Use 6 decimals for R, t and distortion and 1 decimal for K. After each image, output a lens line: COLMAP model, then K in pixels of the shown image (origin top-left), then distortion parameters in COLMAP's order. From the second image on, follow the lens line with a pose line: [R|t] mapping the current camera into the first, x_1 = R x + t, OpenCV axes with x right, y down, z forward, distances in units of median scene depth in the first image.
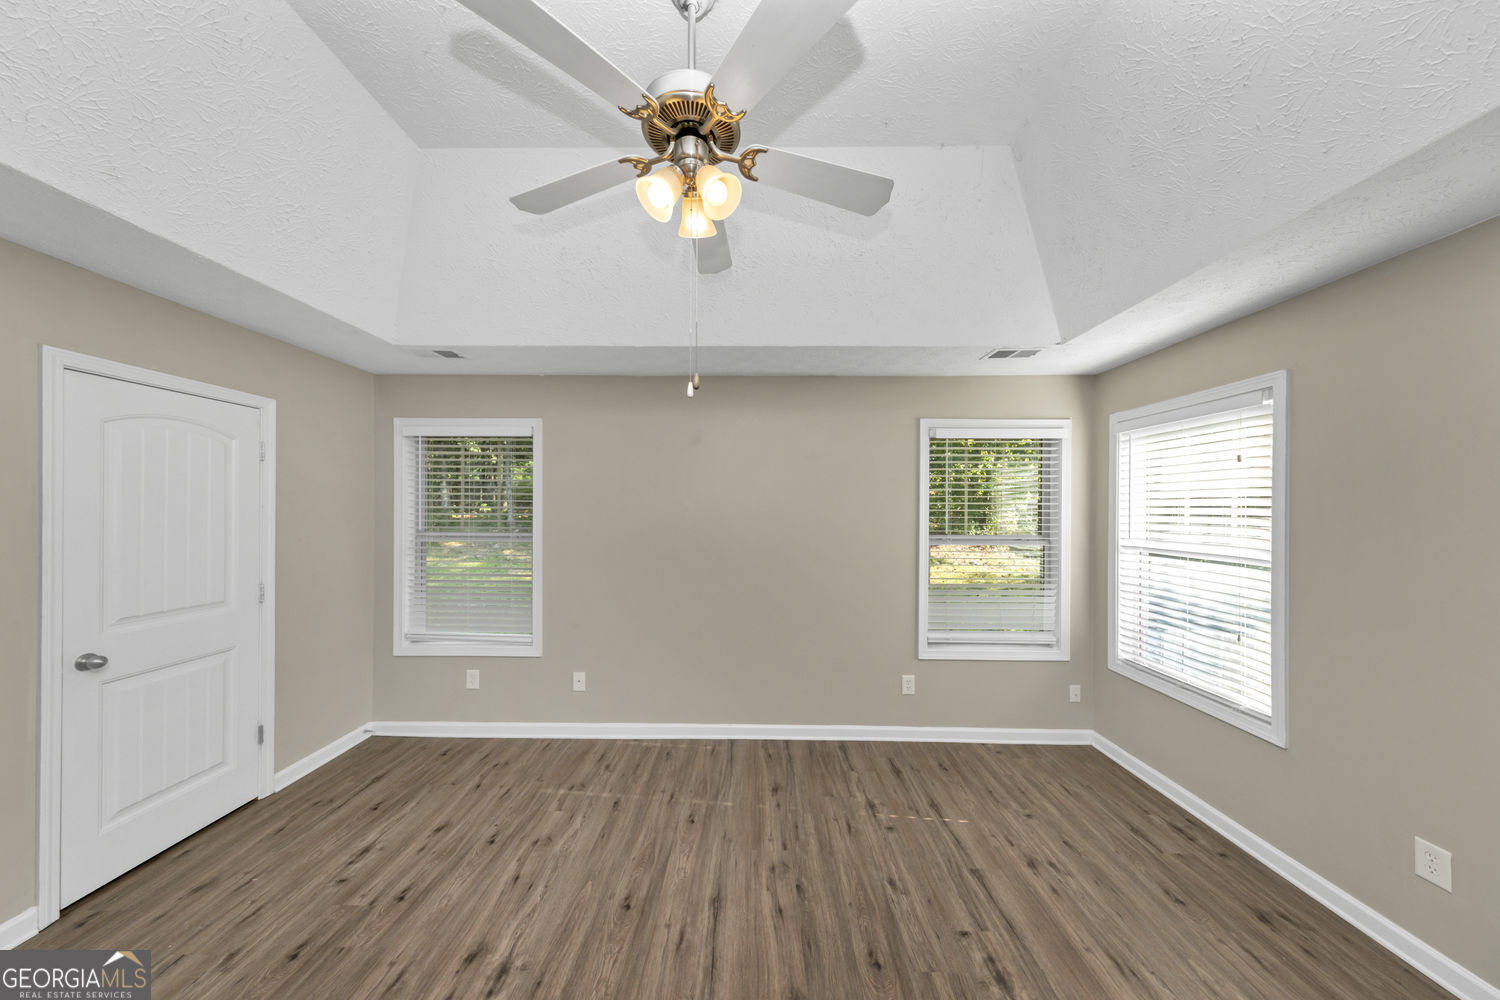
lens RADIAL K [[478.1, 0, 744.7], [0, 478.1, 505.8], [0, 0, 1]] dist [0.006948, -0.000141]
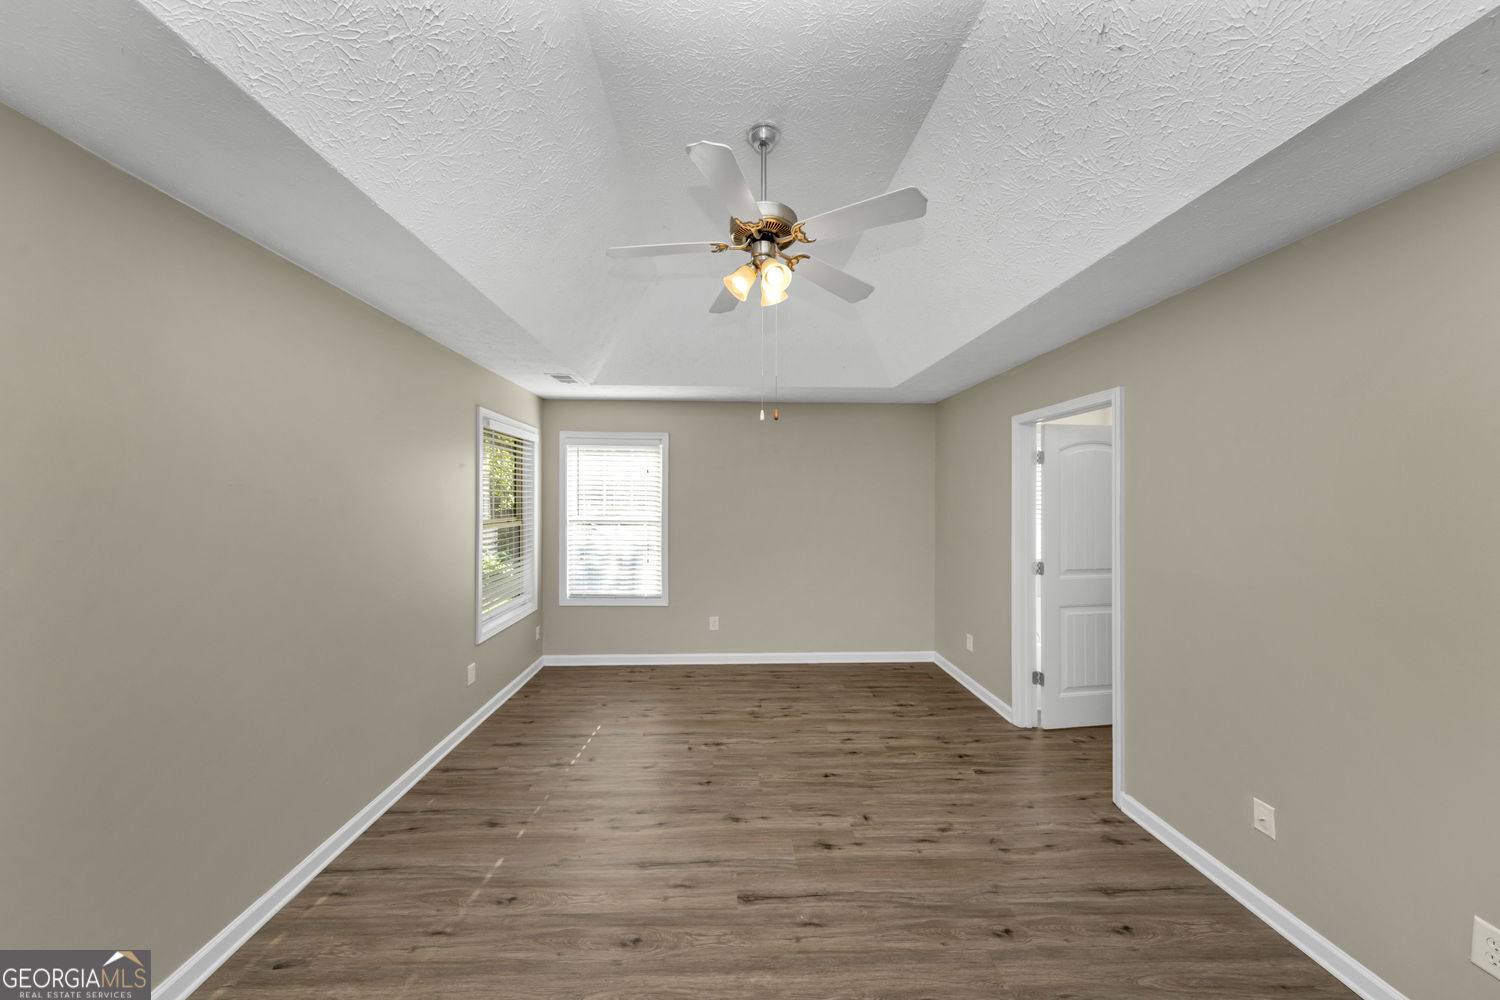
lens RADIAL K [[478.1, 0, 738.4], [0, 478.1, 492.9], [0, 0, 1]] dist [0.006948, -0.000141]
pose [[-0.051383, 0.006576, 0.998657, -0.985029], [-0.011708, 0.999906, -0.007187, 0.001698], [-0.998610, -0.012061, -0.051301, 0.737622]]
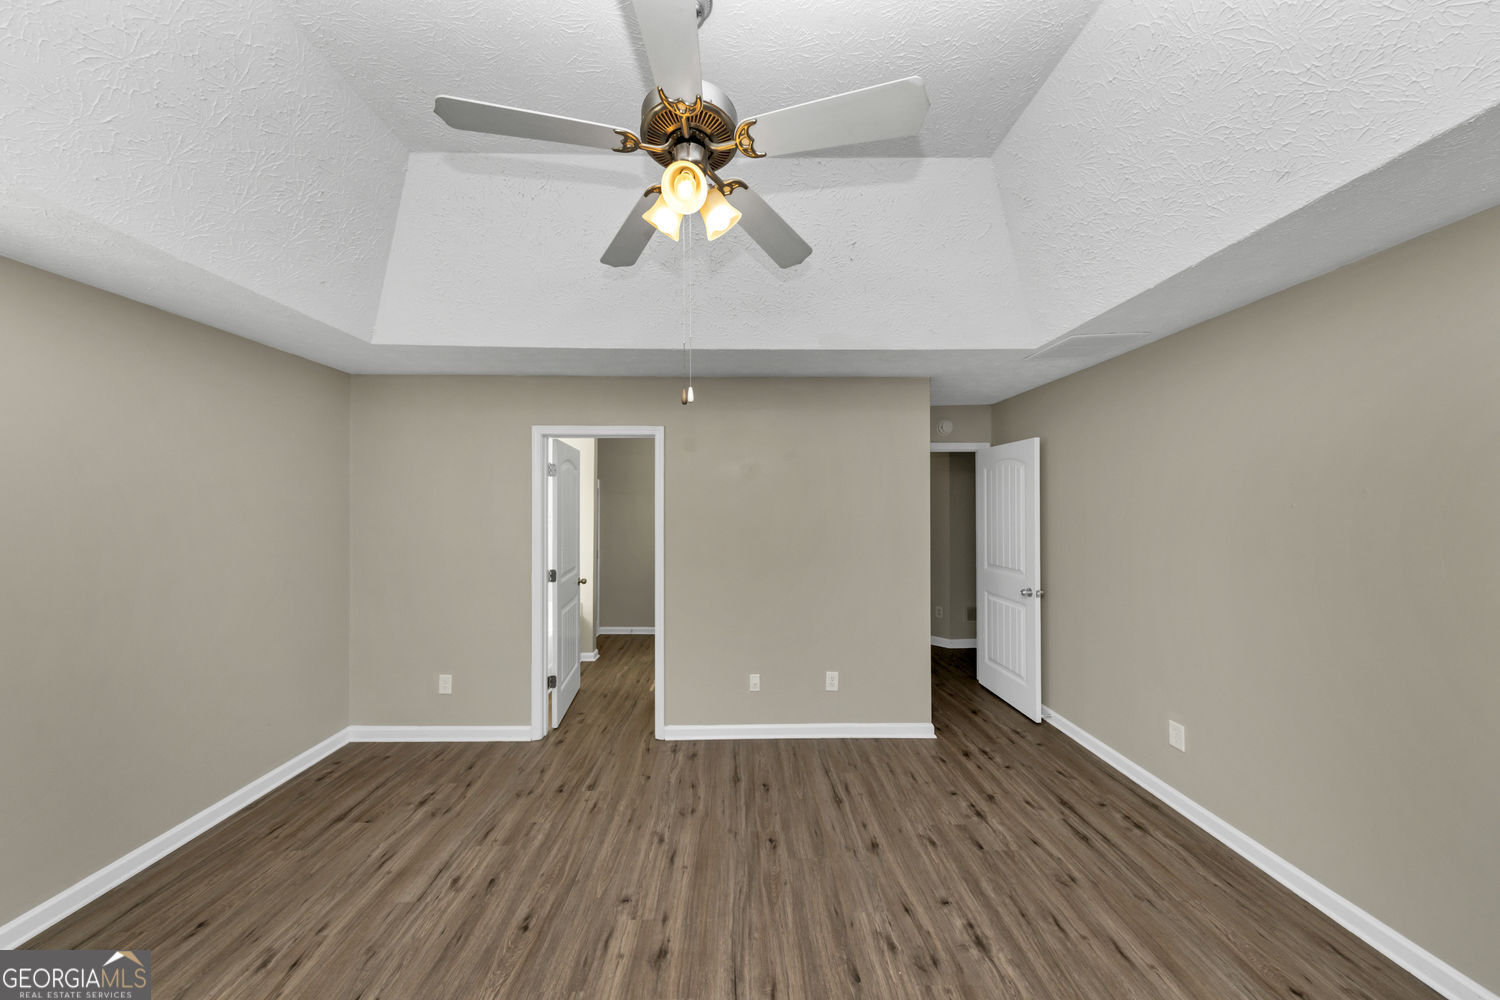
lens RADIAL K [[478.1, 0, 741.2], [0, 478.1, 501.2], [0, 0, 1]] dist [0.006948, -0.000141]
pose [[-0.999418, 0.000660, -0.034108, -0.120230], [0.001073, 0.999927, -0.012075, -0.008055], [0.034097, -0.012105, -0.999345, 1.282491]]
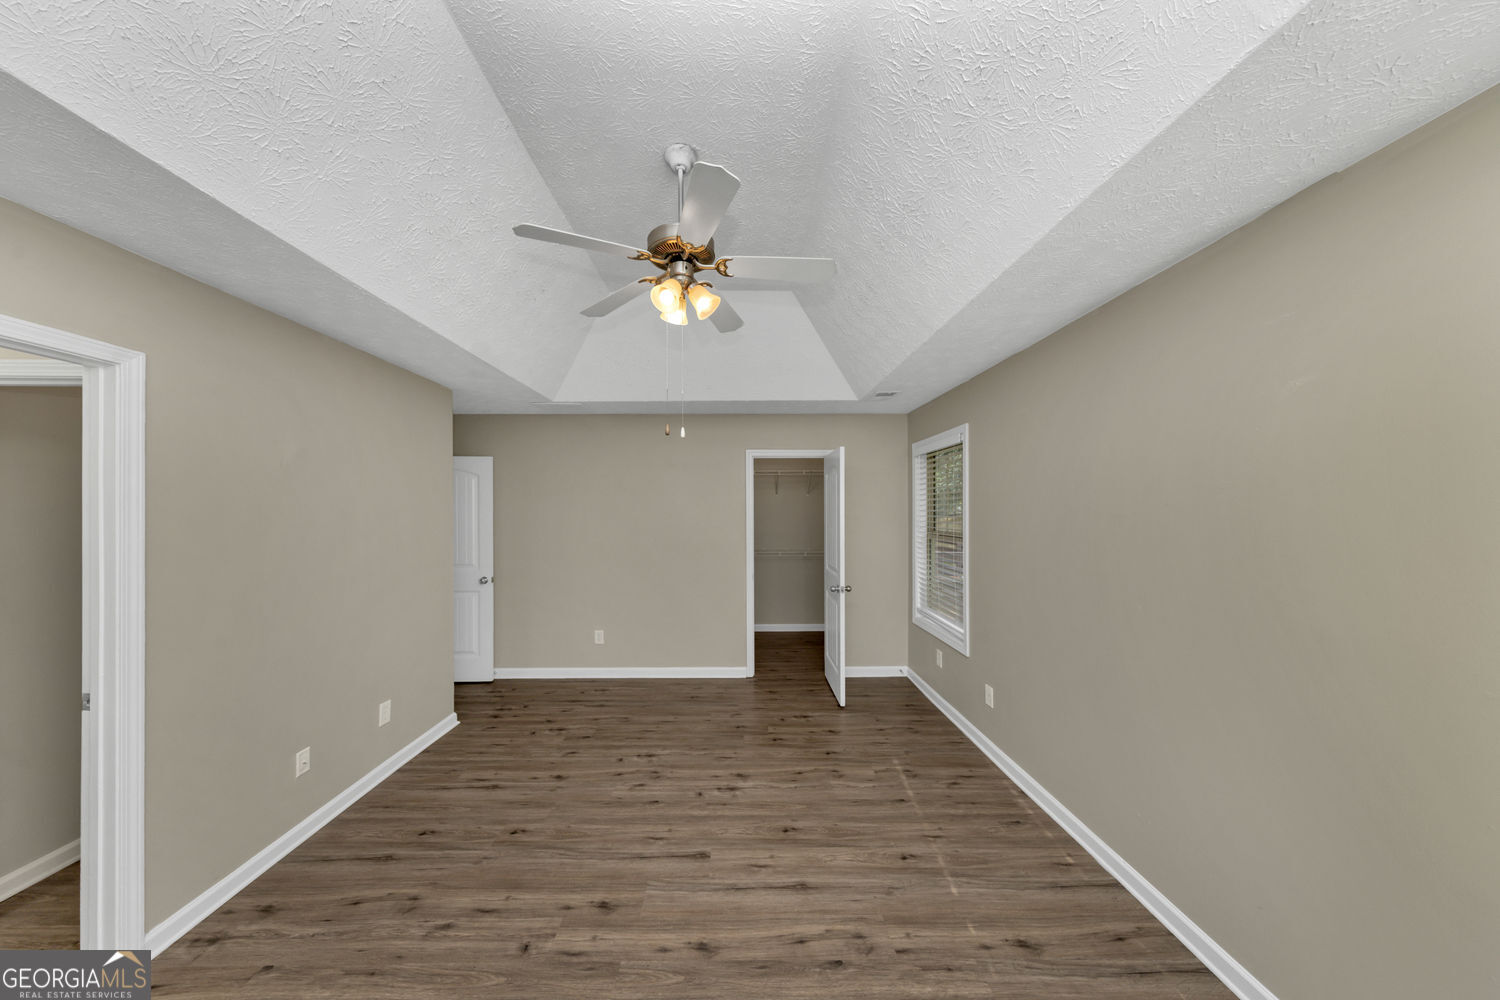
lens RADIAL K [[478.1, 0, 735.9], [0, 478.1, 510.5], [0, 0, 1]] dist [0.006948, -0.000141]
pose [[0.021018, 0.001439, -0.999778, 0.849643], [0.012769, 0.999917, 0.001708, -0.001049], [0.999698, -0.012802, 0.020998, 0.727964]]
